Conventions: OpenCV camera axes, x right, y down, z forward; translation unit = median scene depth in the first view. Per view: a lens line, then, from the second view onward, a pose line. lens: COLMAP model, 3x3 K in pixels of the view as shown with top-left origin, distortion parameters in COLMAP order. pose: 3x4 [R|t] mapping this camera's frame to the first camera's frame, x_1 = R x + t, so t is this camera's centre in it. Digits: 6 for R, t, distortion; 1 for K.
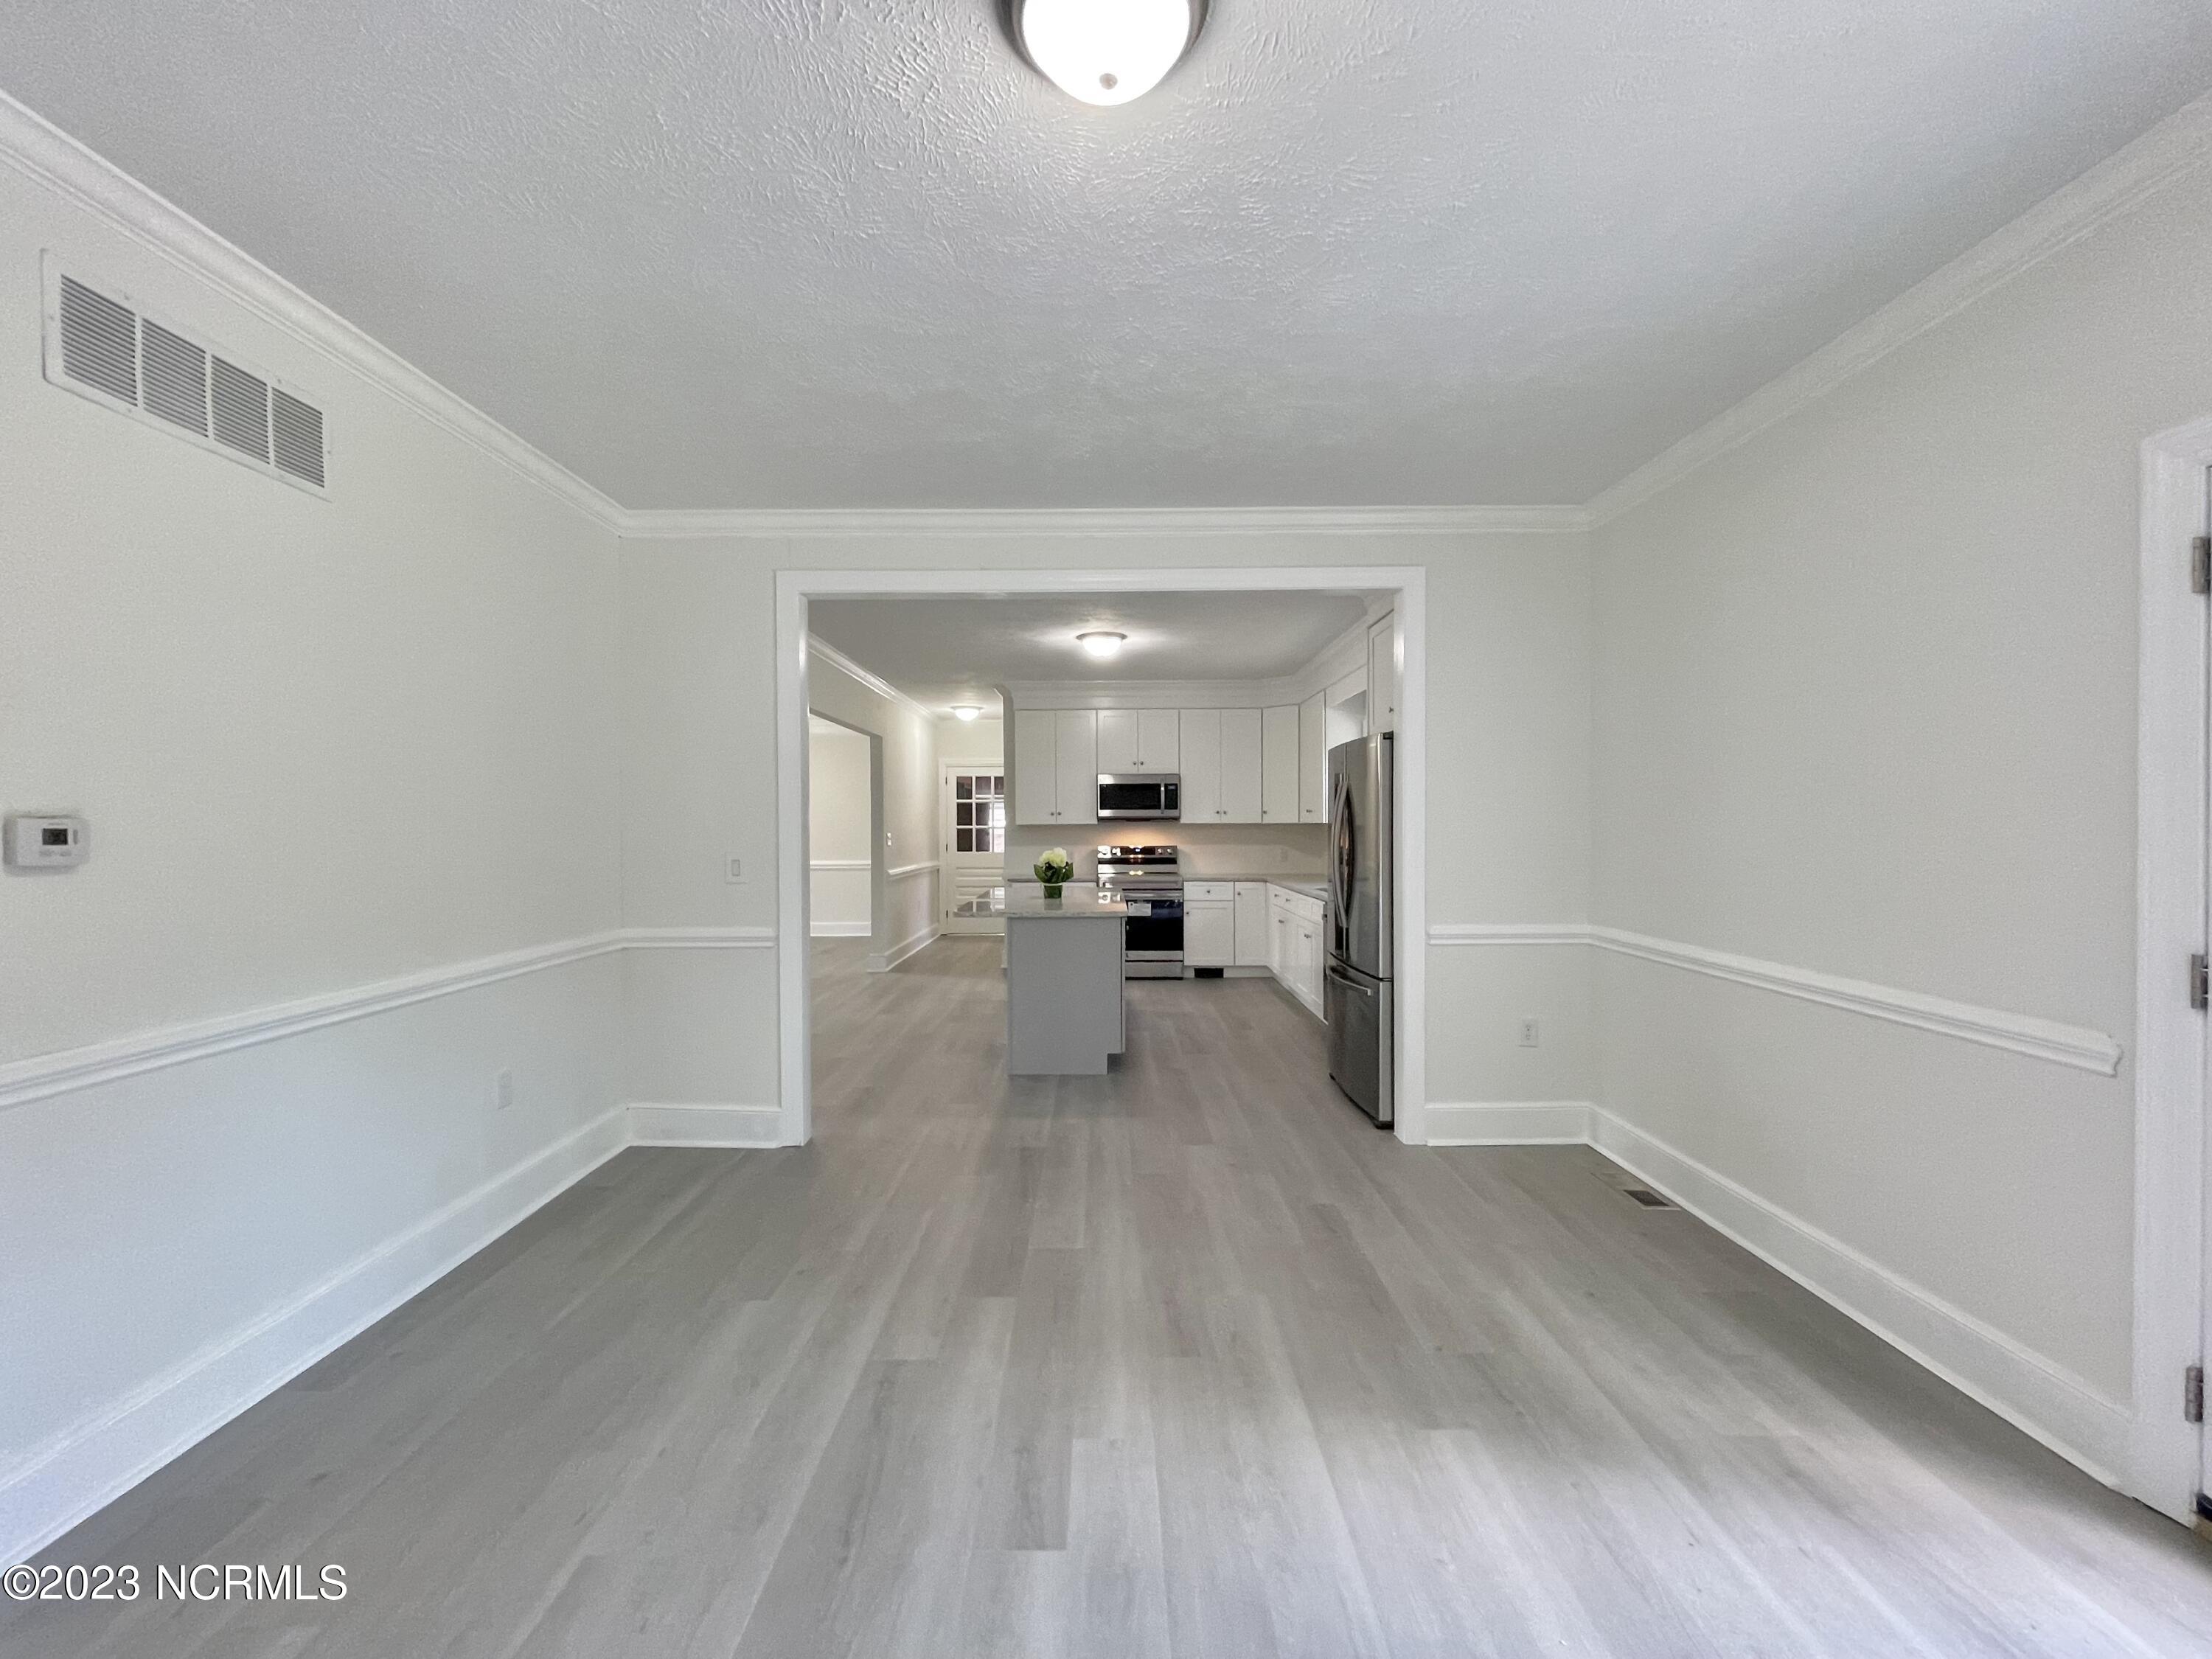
lens RADIAL K [[893.1, 0, 1097.9], [0, 893.1, 835.0], [0, 0, 1]] dist [-0.000295, 0.000168]
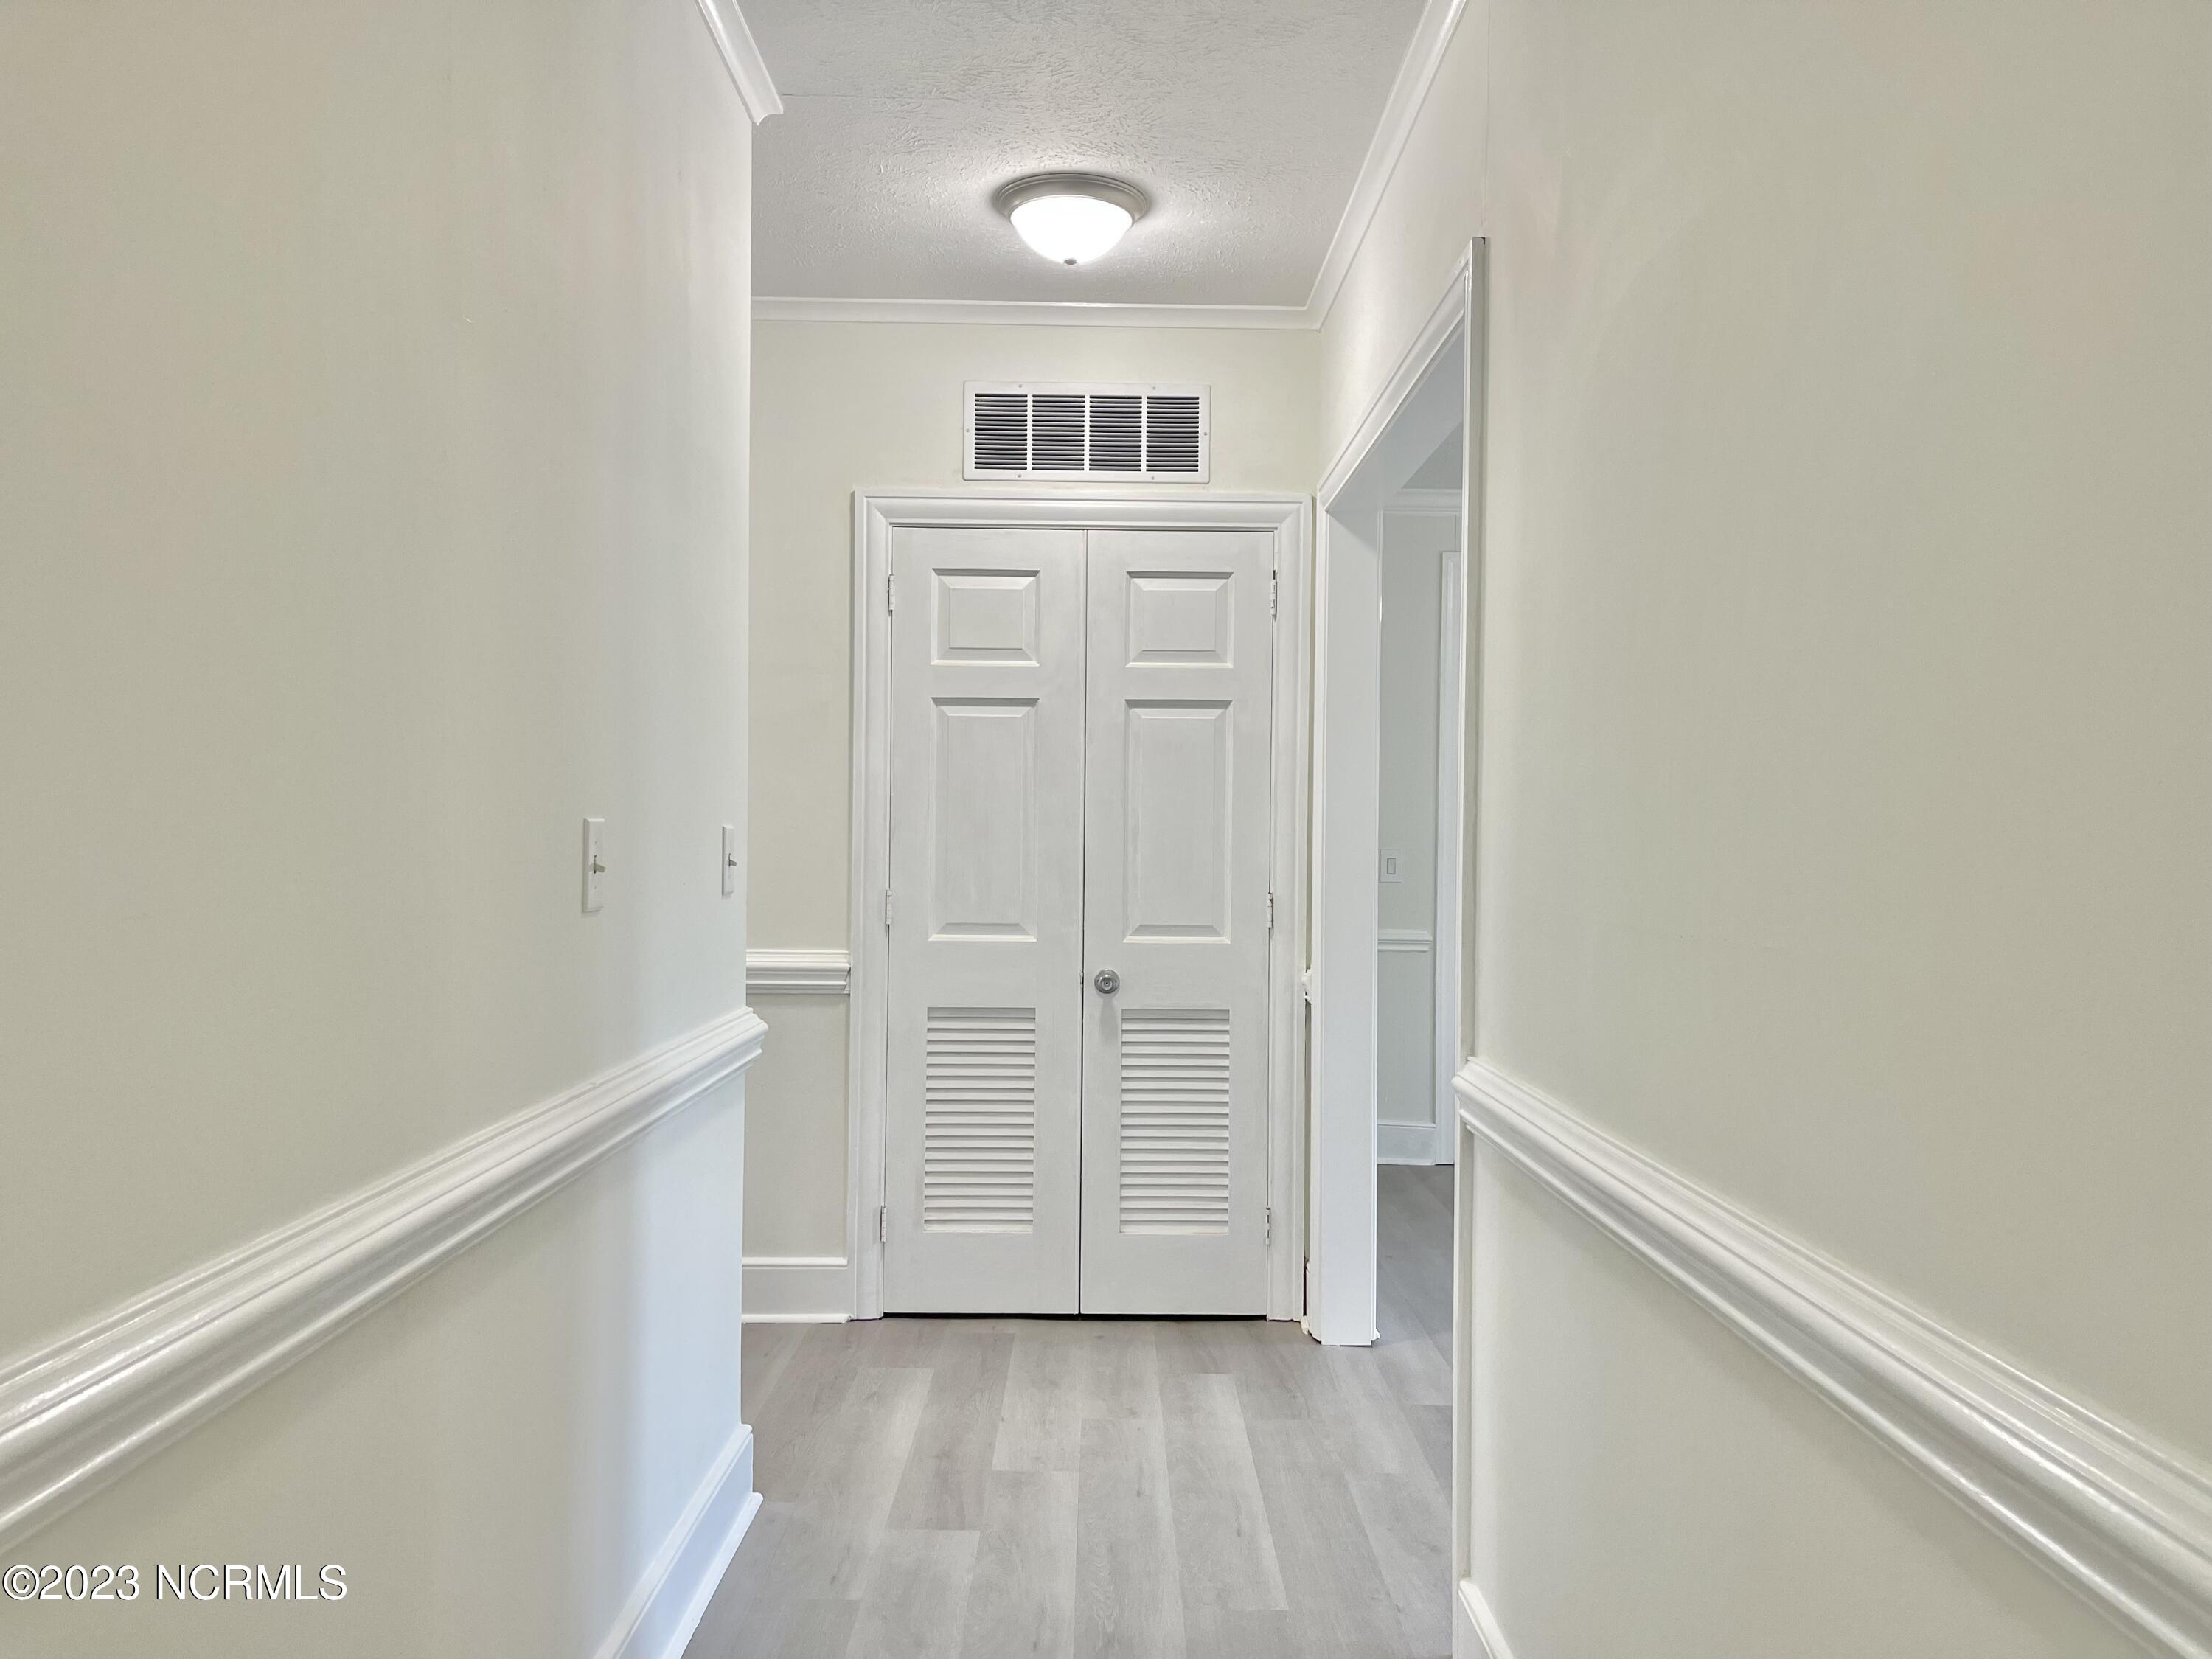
lens RADIAL K [[1685.5, 0, 1098.3], [0, 1685.5, 836.1], [0, 0, 1]] dist [0.084963, -0.113598]
pose [[0.999800, 0.015420, 0.012730, -0.708006], [-0.015269, 0.999813, -0.011889, 0.029208], [-0.012911, 0.011692, 0.999848, -0.747929]]
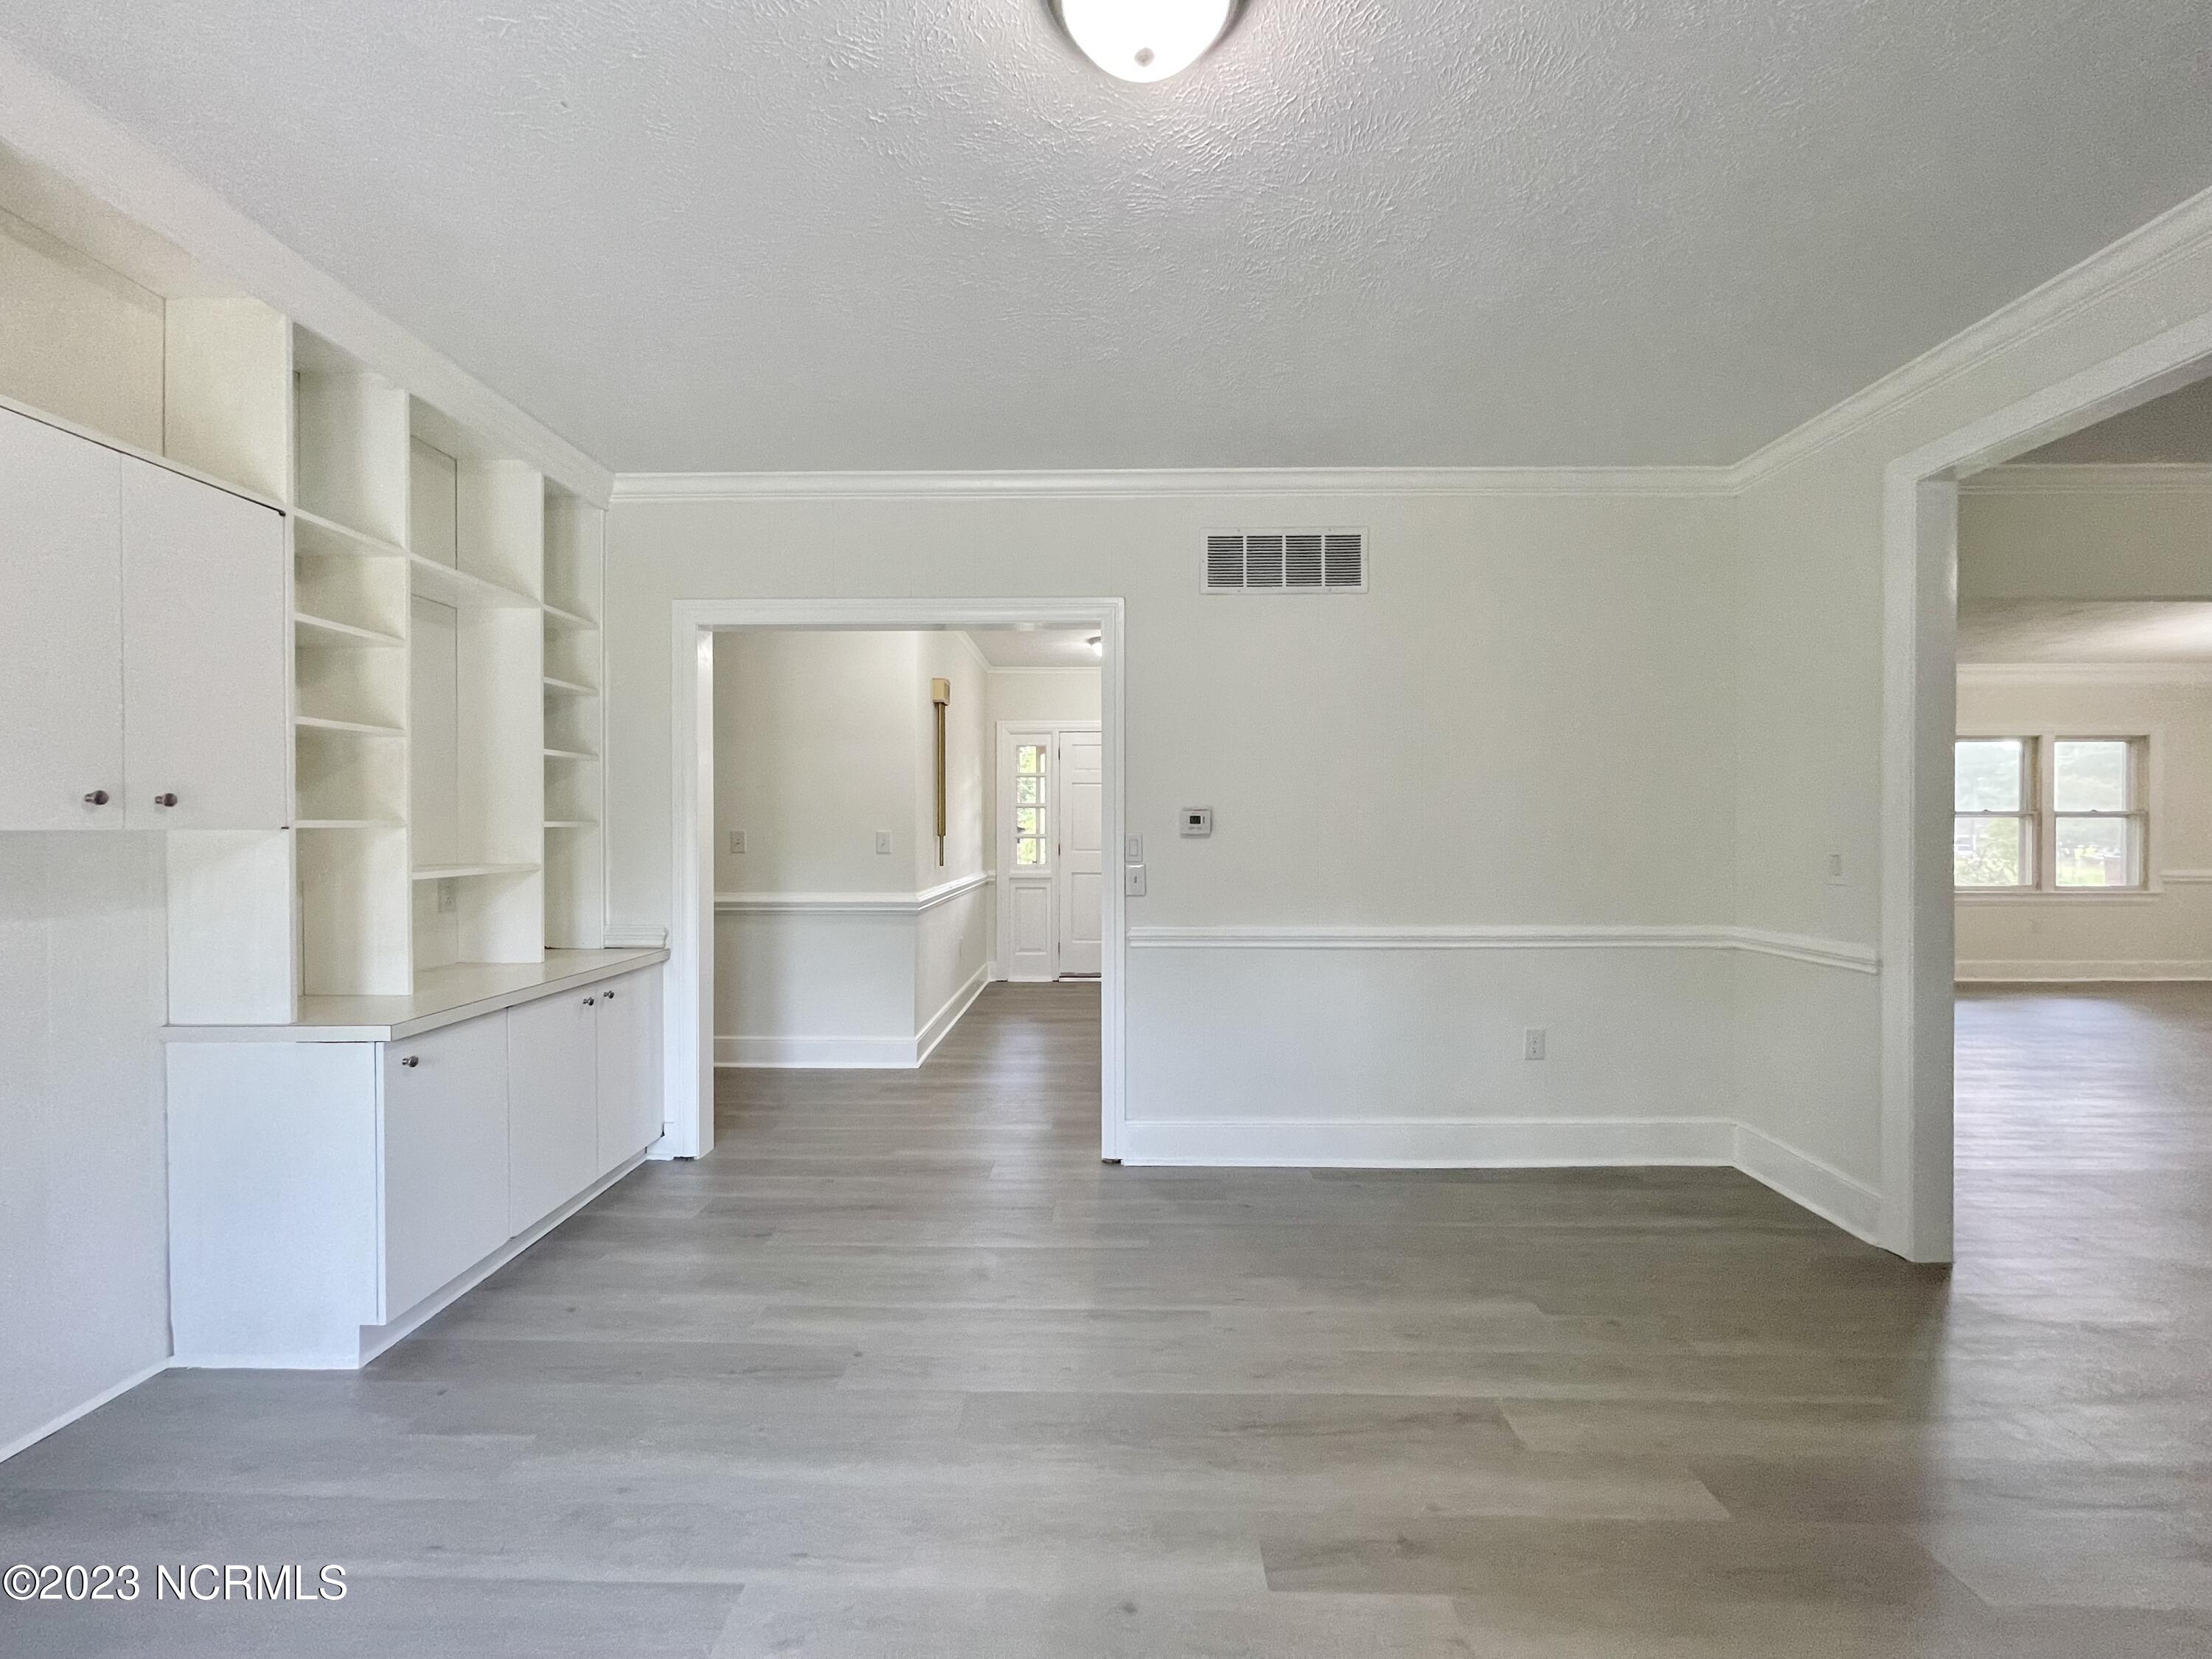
lens RADIAL K [[893.1, 0, 1097.9], [0, 893.1, 835.0], [0, 0, 1]] dist [-0.000295, 0.000168]
pose [[-0.013498, 0.012616, -0.999829, 0.369040], [-0.007985, 0.999887, 0.012724, 0.005076], [0.999877, 0.008155, -0.013396, 0.348918]]
